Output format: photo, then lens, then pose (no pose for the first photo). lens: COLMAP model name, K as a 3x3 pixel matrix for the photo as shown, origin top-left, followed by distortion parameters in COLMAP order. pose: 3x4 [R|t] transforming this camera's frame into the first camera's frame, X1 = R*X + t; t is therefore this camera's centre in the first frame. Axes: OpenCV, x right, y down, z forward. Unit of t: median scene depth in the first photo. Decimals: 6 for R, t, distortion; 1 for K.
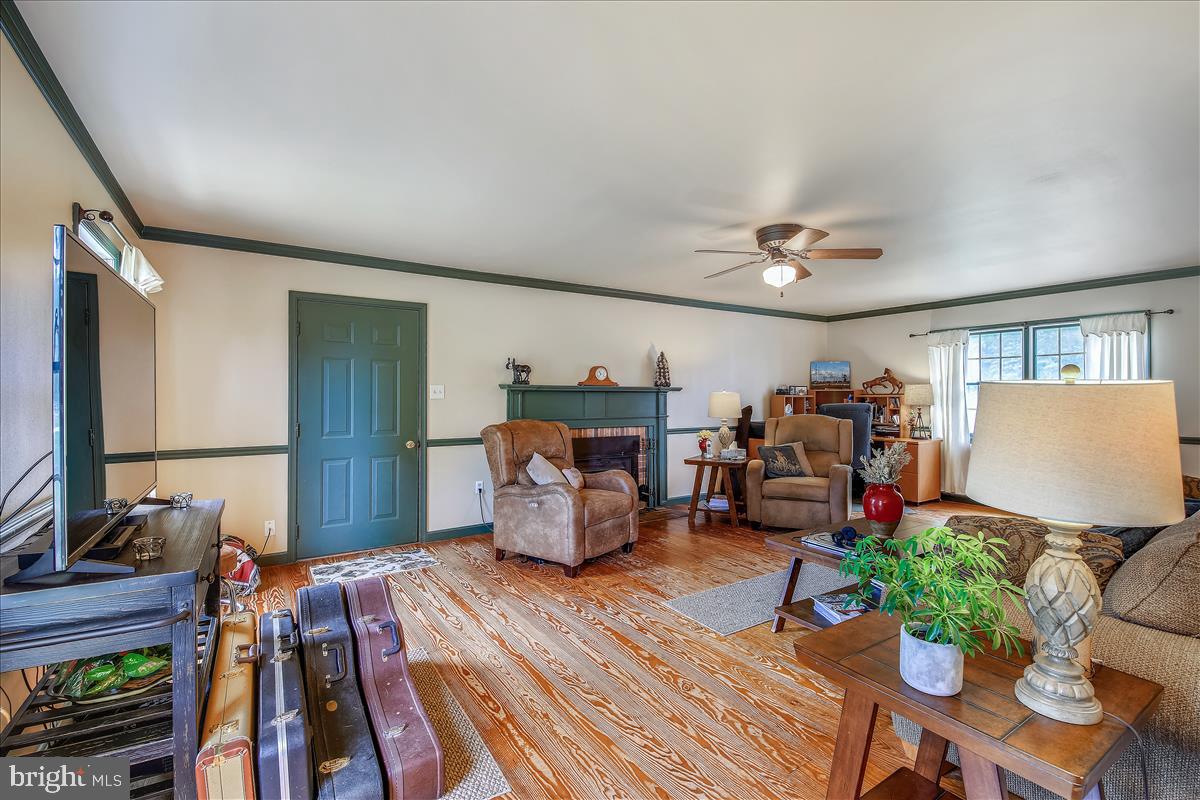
lens RADIAL K [[526.8, 0, 606.8], [0, 526.8, 394.0], [0, 0, 1]] dist [0.018793, -0.013919]
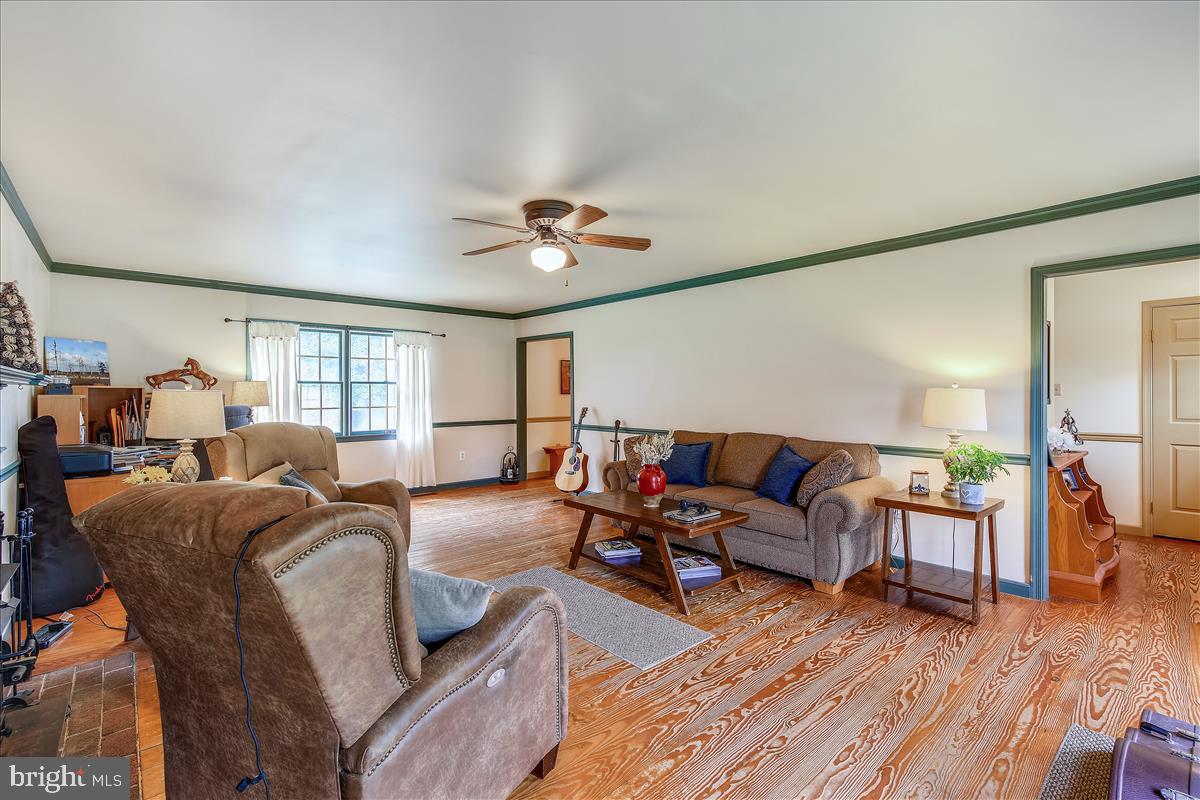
lens RADIAL K [[526.8, 0, 606.8], [0, 526.8, 394.0], [0, 0, 1]] dist [0.018793, -0.013919]
pose [[-0.139037, -0.002242, 0.990285, -0.565583], [-0.000238, 0.999997, 0.002230, -0.000583], [-0.990287, 0.000074, -0.139037, 1.027728]]
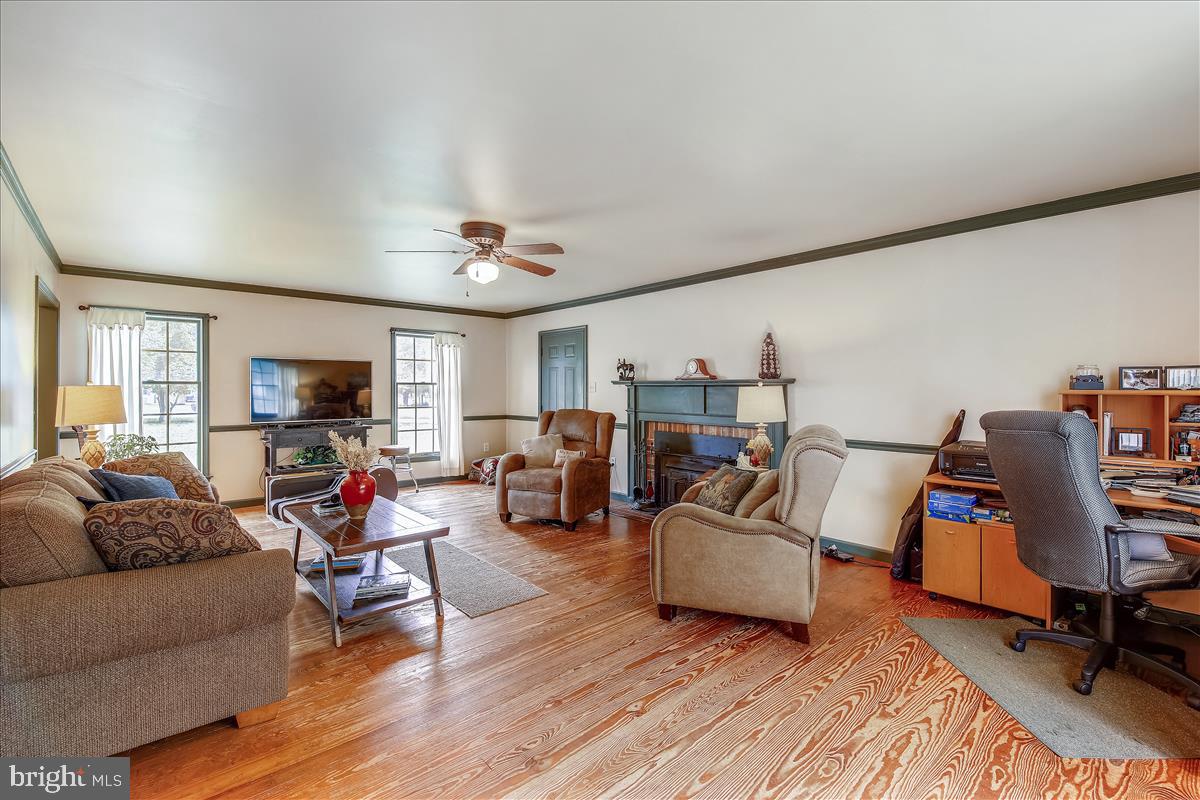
lens RADIAL K [[526.8, 0, 606.8], [0, 526.8, 394.0], [0, 0, 1]] dist [0.018793, -0.013919]
pose [[0.132096, 0.008810, -0.991198, 1.358221], [0.005158, 0.999941, 0.009575, 0.000667], [0.991224, -0.006378, 0.132042, 1.094772]]
